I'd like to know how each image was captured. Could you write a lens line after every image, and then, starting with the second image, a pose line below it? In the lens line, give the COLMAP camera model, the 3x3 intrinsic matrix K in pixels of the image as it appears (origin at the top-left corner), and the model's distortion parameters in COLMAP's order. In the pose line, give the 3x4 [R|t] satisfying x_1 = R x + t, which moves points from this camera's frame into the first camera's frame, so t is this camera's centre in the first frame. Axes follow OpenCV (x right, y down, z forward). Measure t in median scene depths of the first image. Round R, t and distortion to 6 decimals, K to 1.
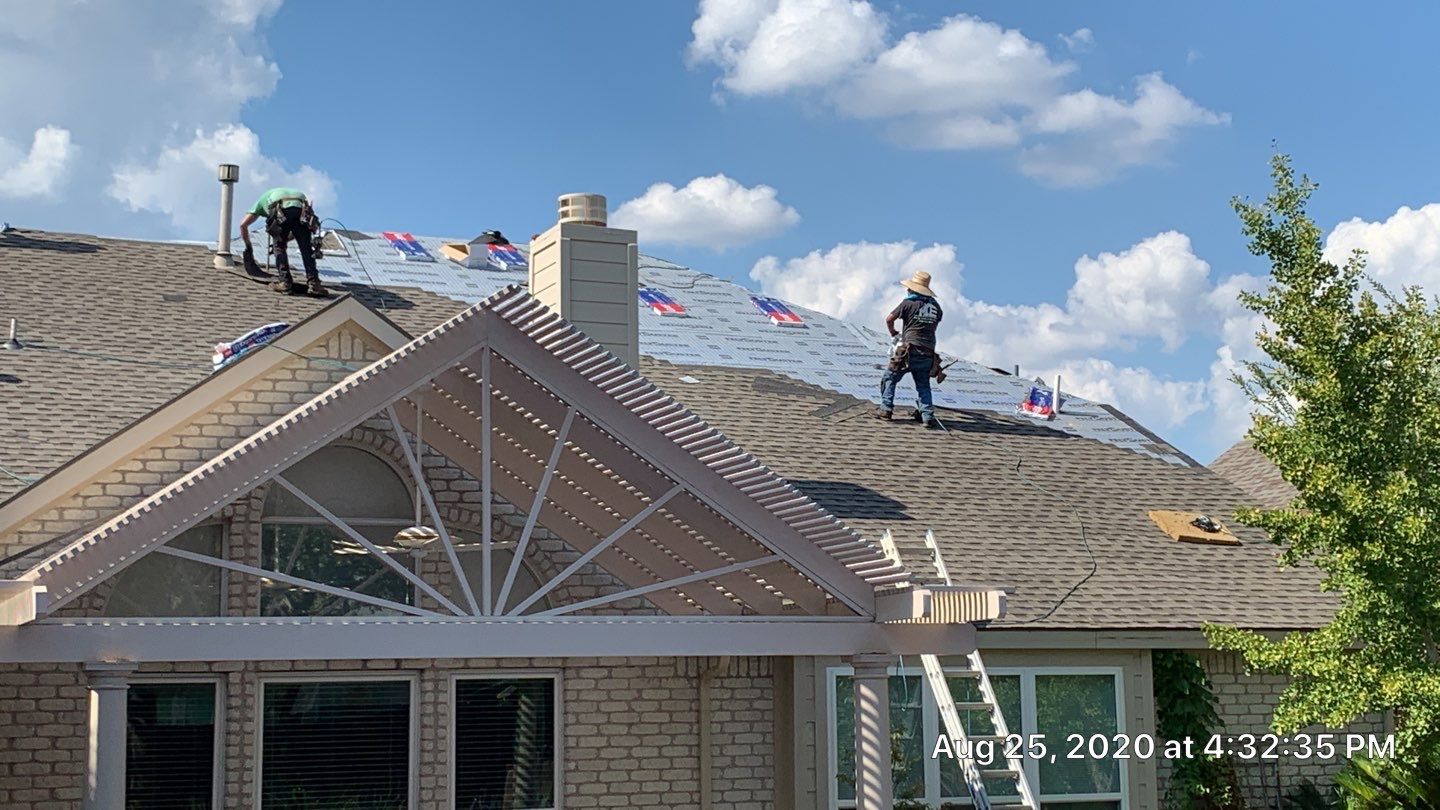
lens RADIAL K [[2300.0, 0, 726.7], [0, 2300.0, 387.5], [0, 0, 1]] dist [0.242961, -0.833156]
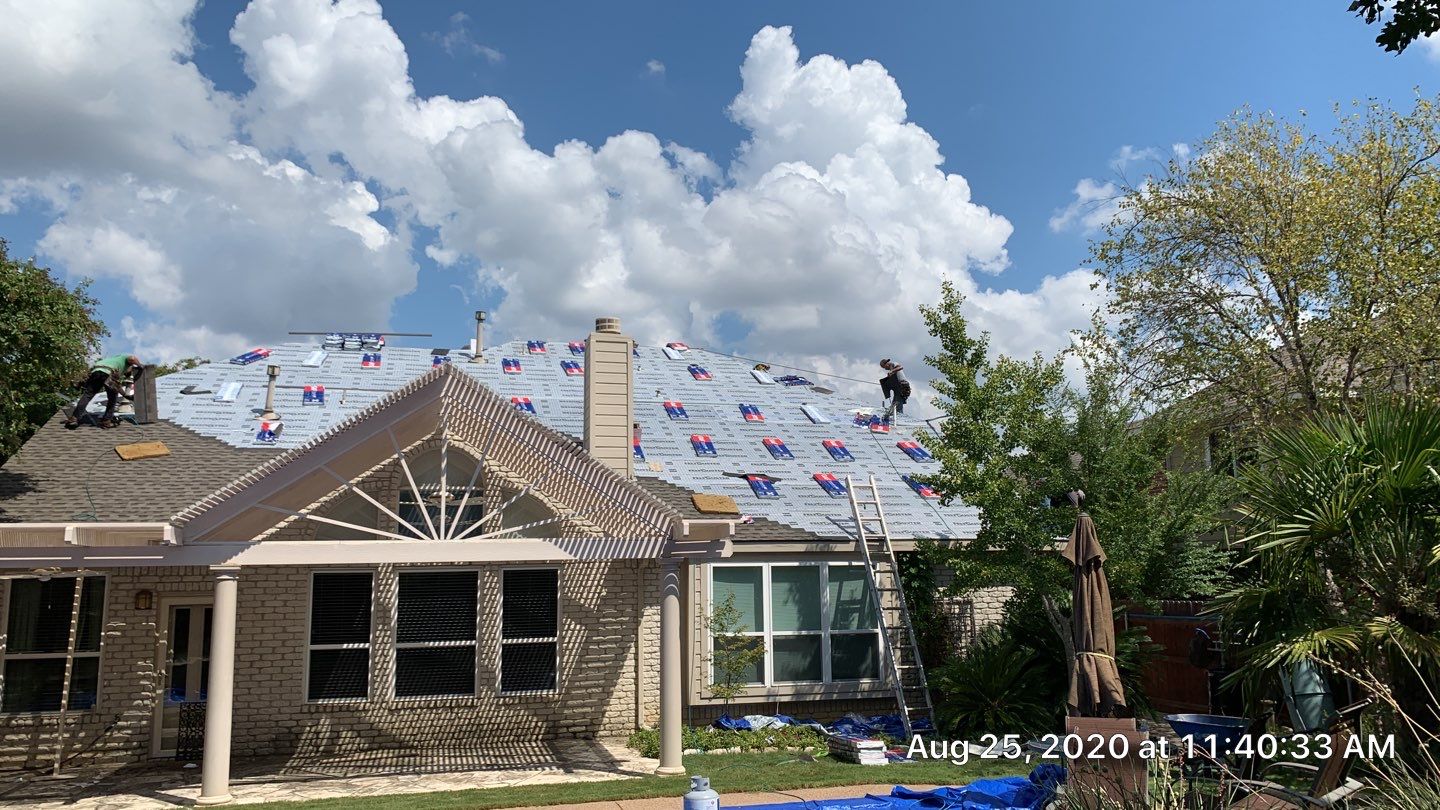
lens RADIAL K [[1094.6, 0, 723.1], [0, 1094.6, 408.6], [0, 0, 1]] dist [0.097653, -0.165882]
pose [[0.988654, -0.023138, -0.148421, 0.192995], [0.021557, 0.999693, -0.012256, 0.007270], [0.148659, 0.008917, 0.988848, 0.119263]]
